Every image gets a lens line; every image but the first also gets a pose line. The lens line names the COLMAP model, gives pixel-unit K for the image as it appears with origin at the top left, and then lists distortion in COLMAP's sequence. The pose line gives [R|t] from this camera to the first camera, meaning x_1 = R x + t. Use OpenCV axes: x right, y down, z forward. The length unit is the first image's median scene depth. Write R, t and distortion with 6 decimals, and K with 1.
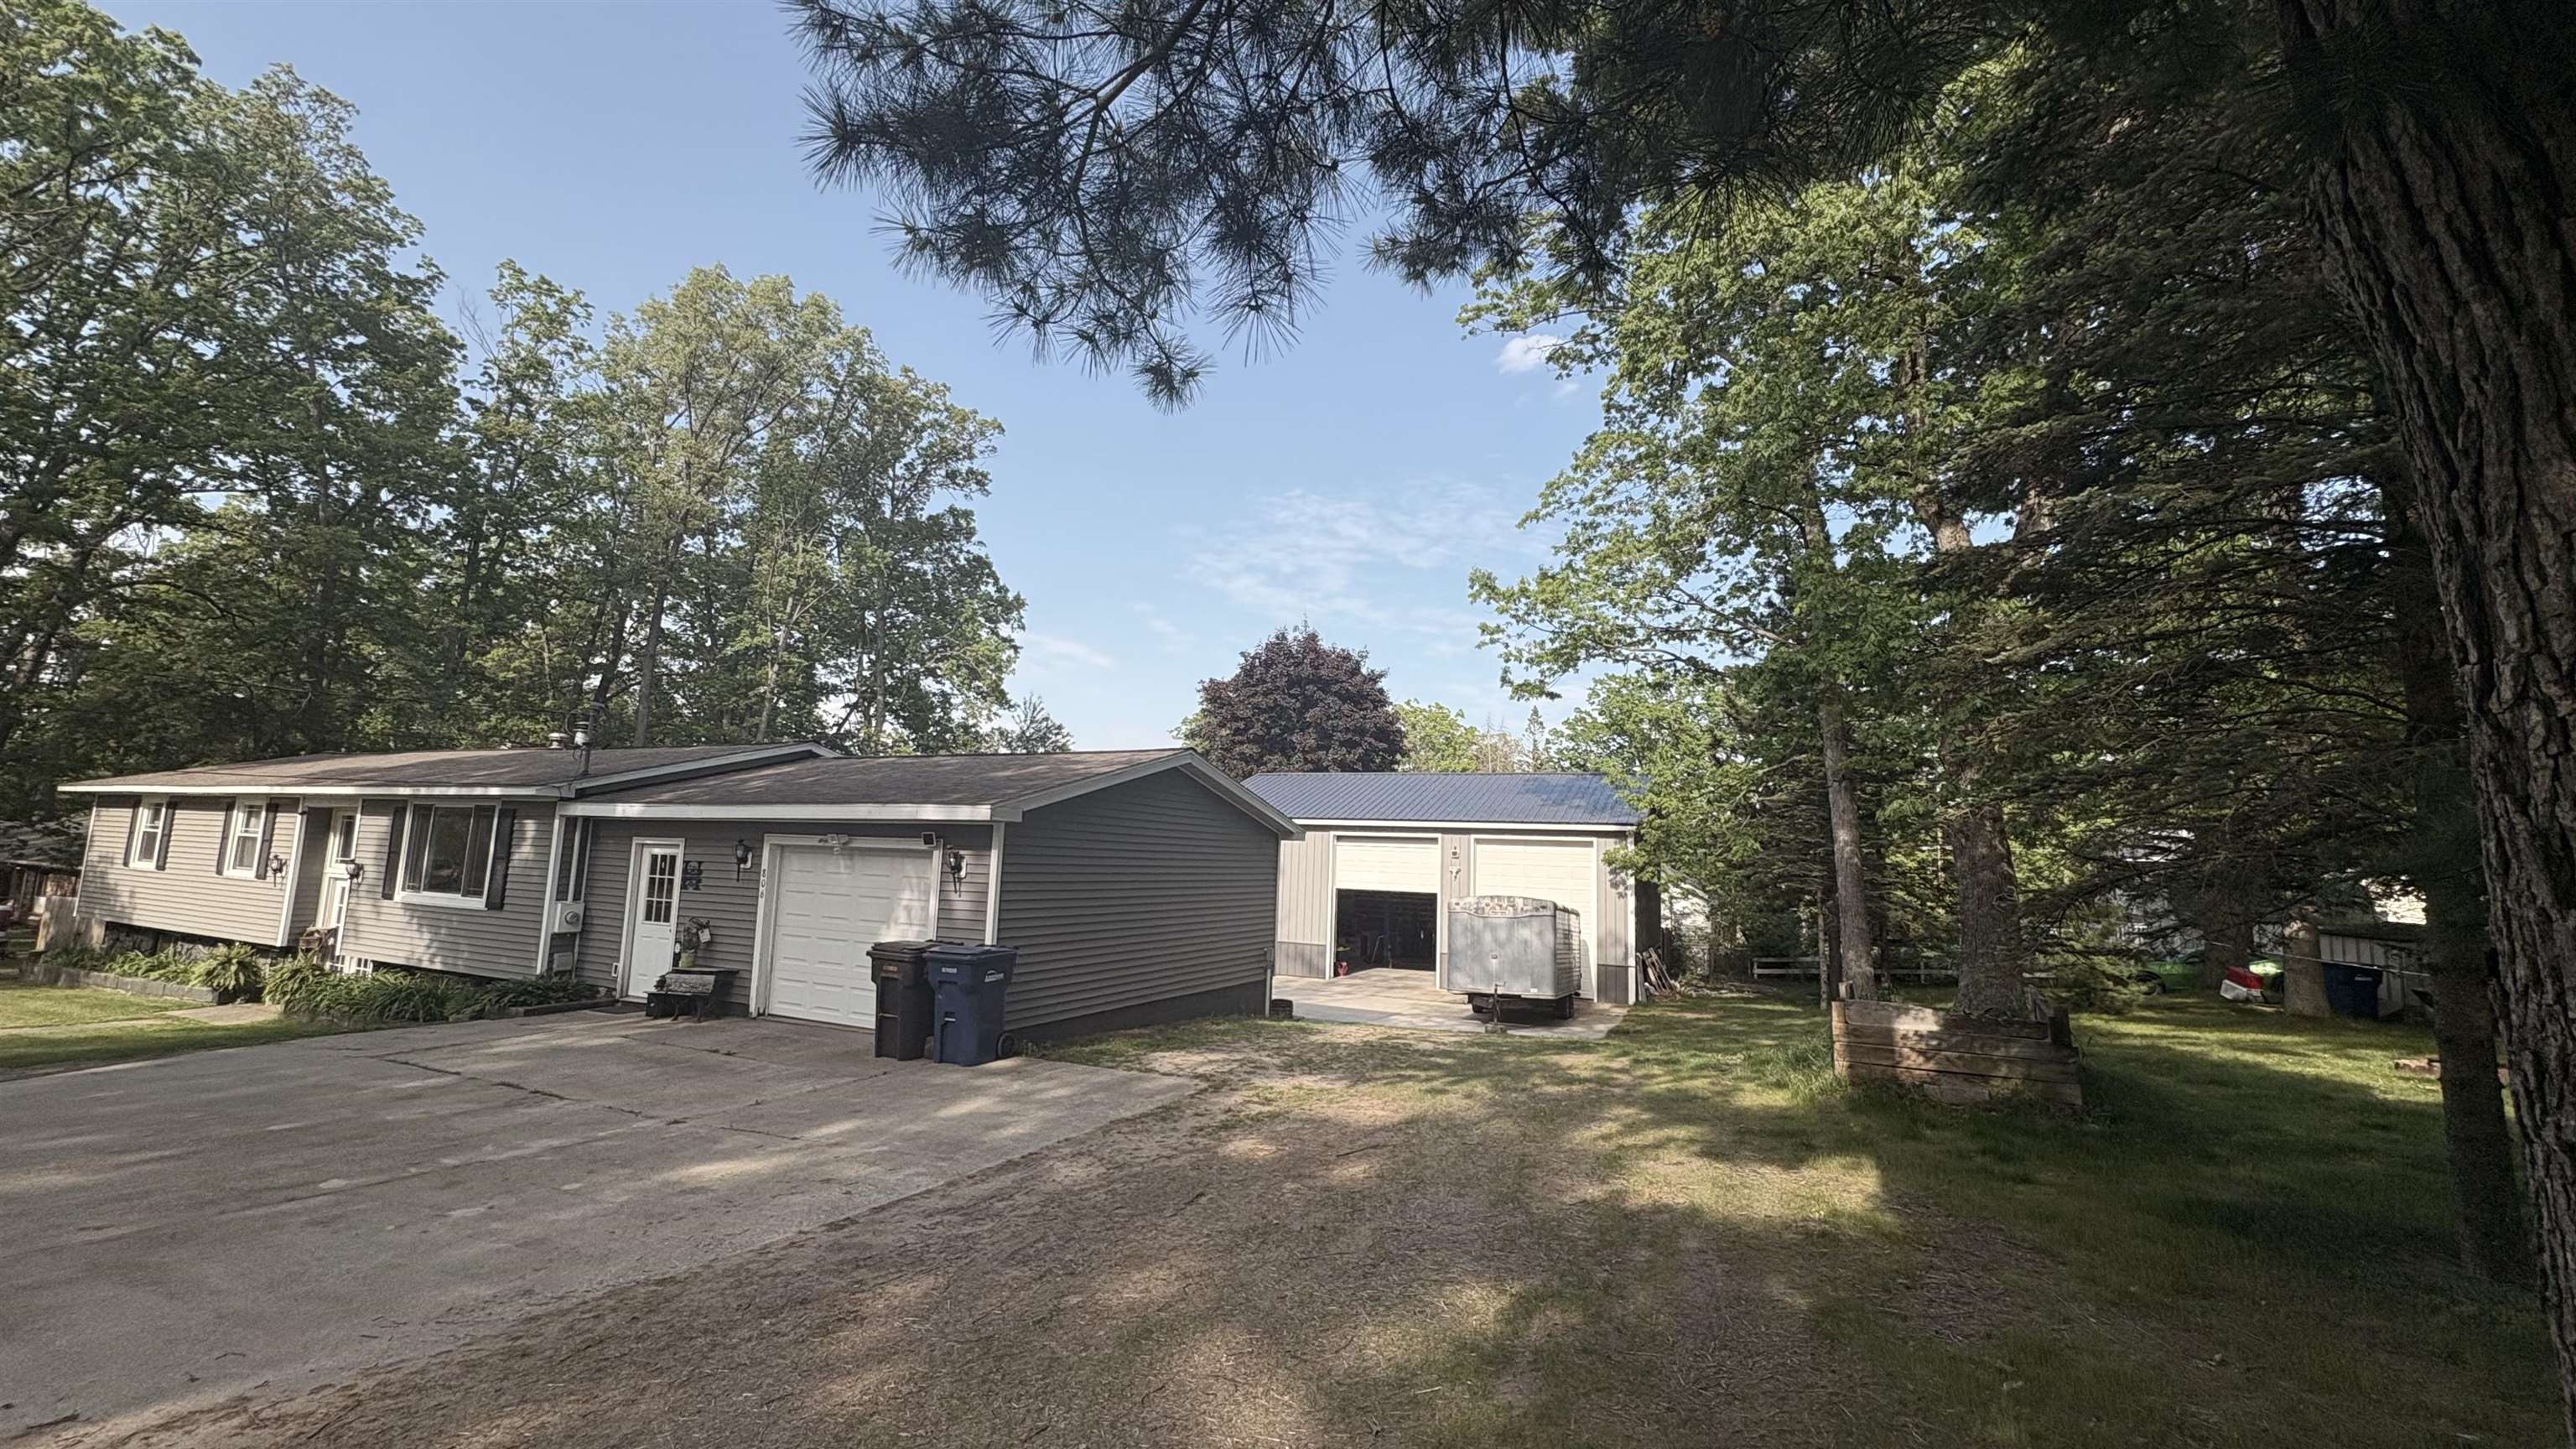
lens RADIAL K [[1023.7, 0, 1288.0], [0, 1023.7, 724.5], [0, 0, 1]] dist [0.001815, 0.000396]
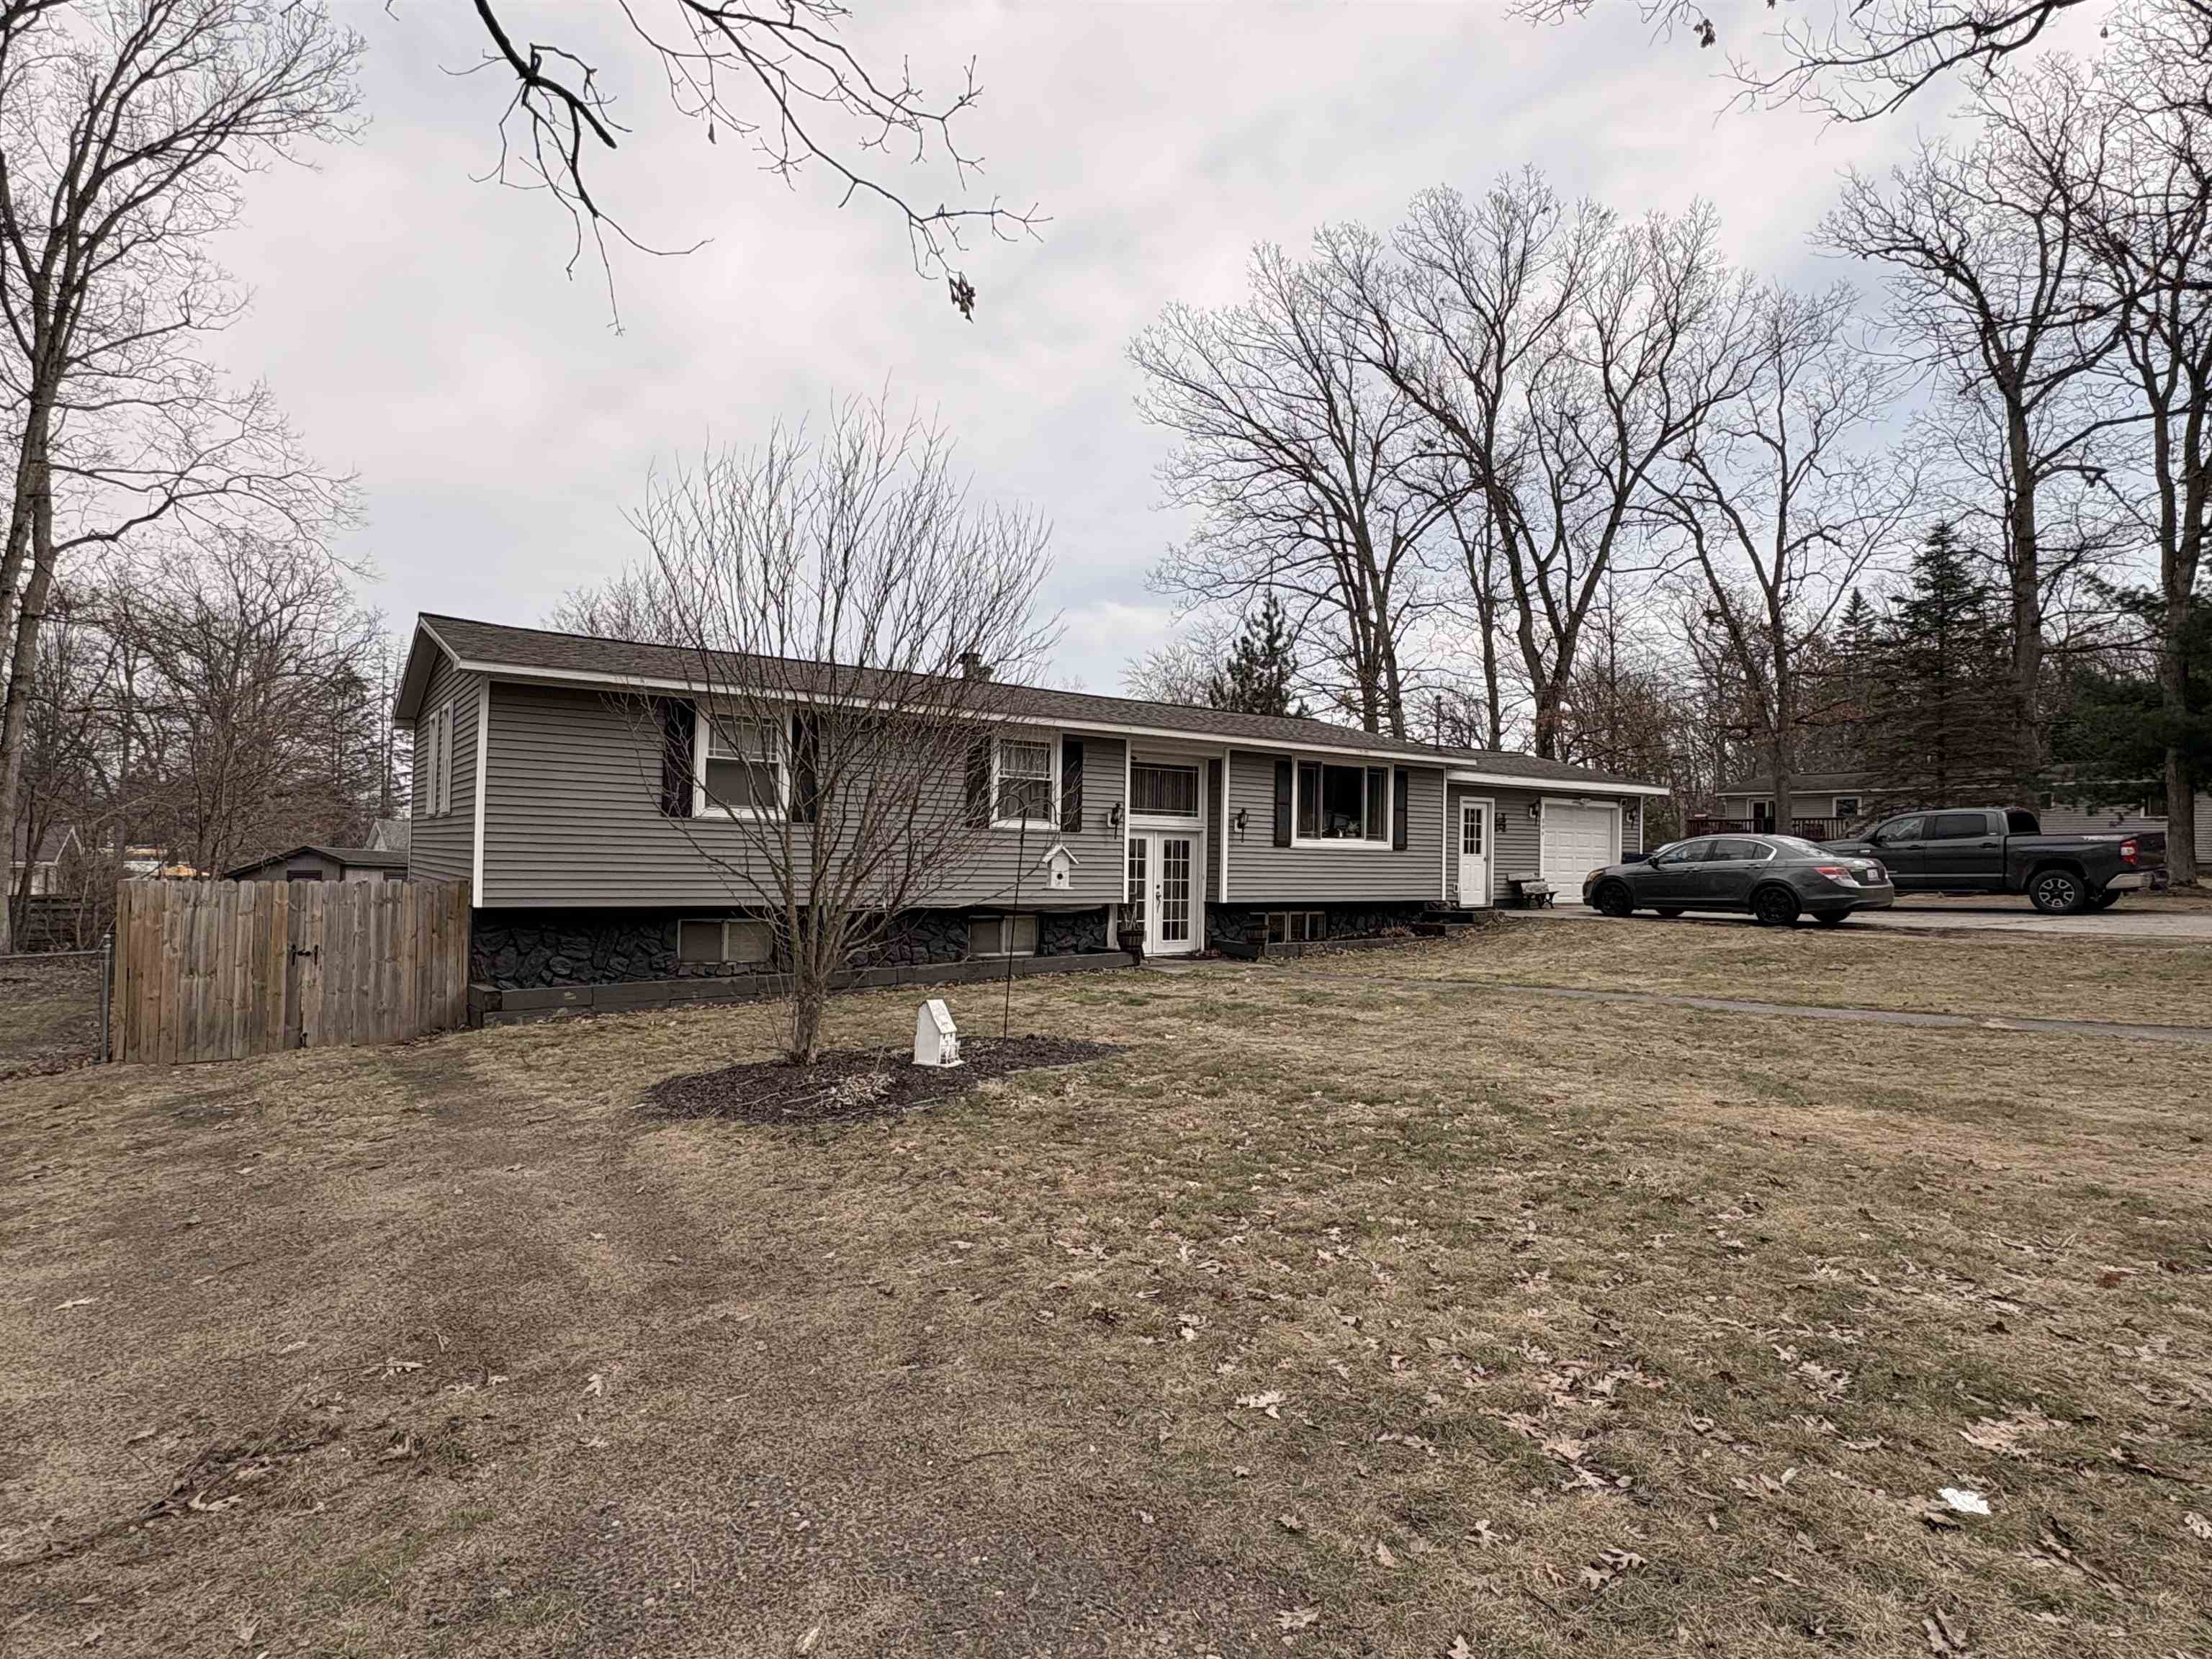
lens RADIAL K [[1154.8, 0, 1106.0], [0, 1154.8, 829.5], [0, 0, 1]] dist [-0.023365, -0.000381]
pose [[0.479446, -0.009096, 0.877524, -2.124469], [-0.117820, 0.990226, 0.074637, 0.088524], [-0.869627, -0.139174, 0.473688, 0.623865]]
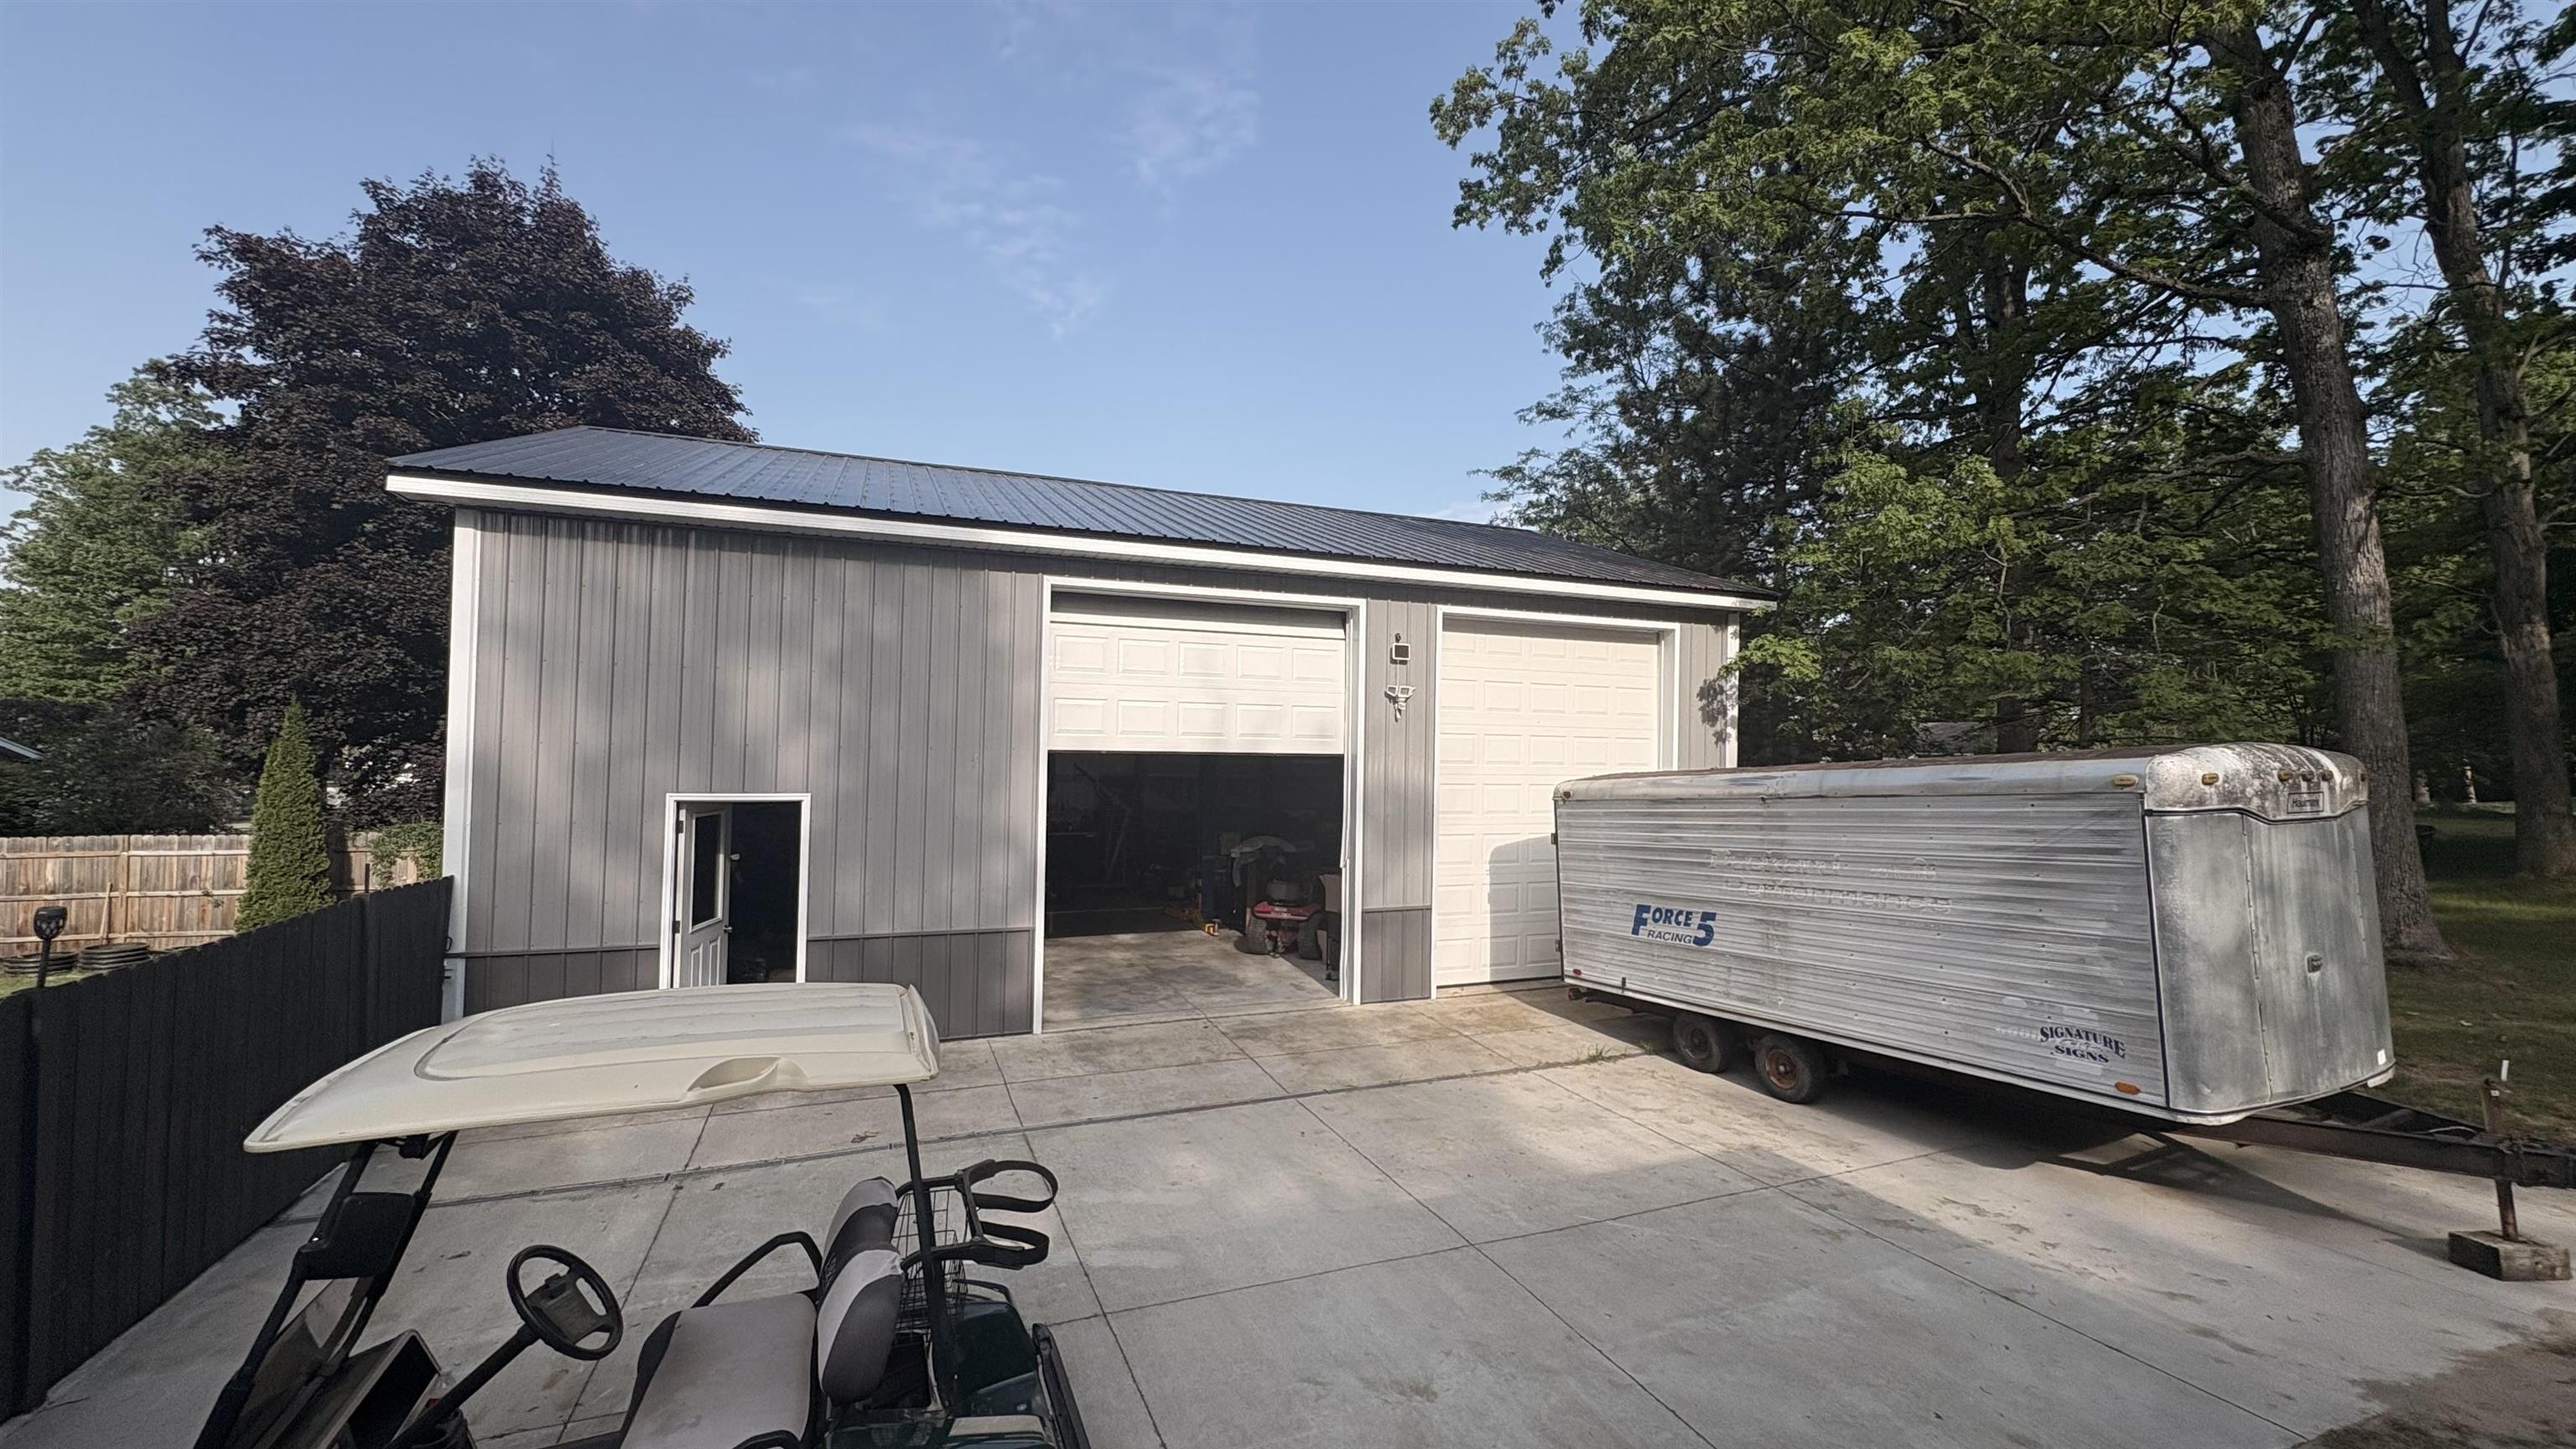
lens RADIAL K [[1023.7, 0, 1288.0], [0, 1023.7, 724.5], [0, 0, 1]] dist [0.001815, 0.000396]
pose [[0.690609, -0.009764, 0.723163, -0.276180], [-0.088765, 0.991205, 0.098152, 0.214731], [-0.717761, -0.131976, 0.683668, 1.363952]]
